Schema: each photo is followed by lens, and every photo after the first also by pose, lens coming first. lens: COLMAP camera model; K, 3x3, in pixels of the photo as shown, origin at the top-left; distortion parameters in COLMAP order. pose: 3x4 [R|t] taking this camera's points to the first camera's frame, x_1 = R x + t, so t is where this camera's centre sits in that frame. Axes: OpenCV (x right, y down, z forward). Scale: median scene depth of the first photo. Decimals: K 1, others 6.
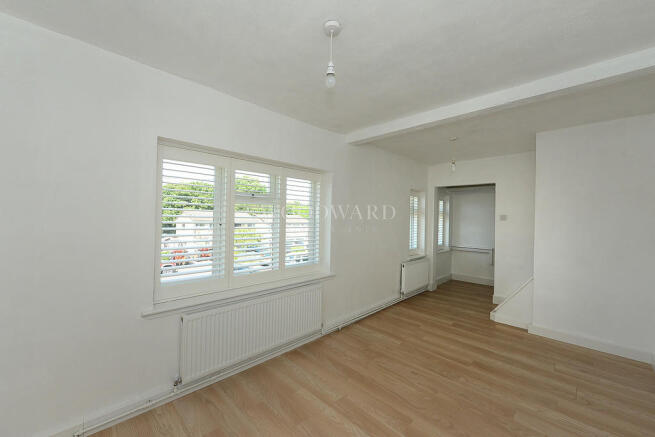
lens RADIAL K [[261.6, 0, 326.6], [0, 261.6, 220.3], [0, 0, 1]] dist [-0.000929, -0.000024]
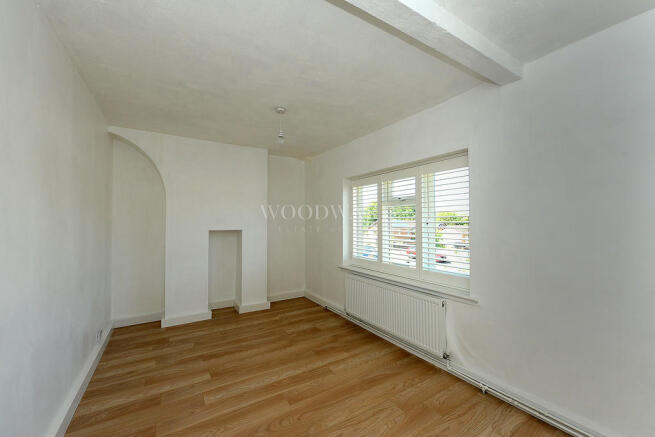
lens RADIAL K [[261.6, 0, 325.2], [0, 261.6, 218.3], [0, 0, 1]] dist [-0.000929, -0.000024]
pose [[-0.242621, -0.018931, -0.969936, 1.028819], [0.008990, 0.999723, -0.021761, 0.014744], [0.970080, -0.014000, -0.242383, 1.069470]]
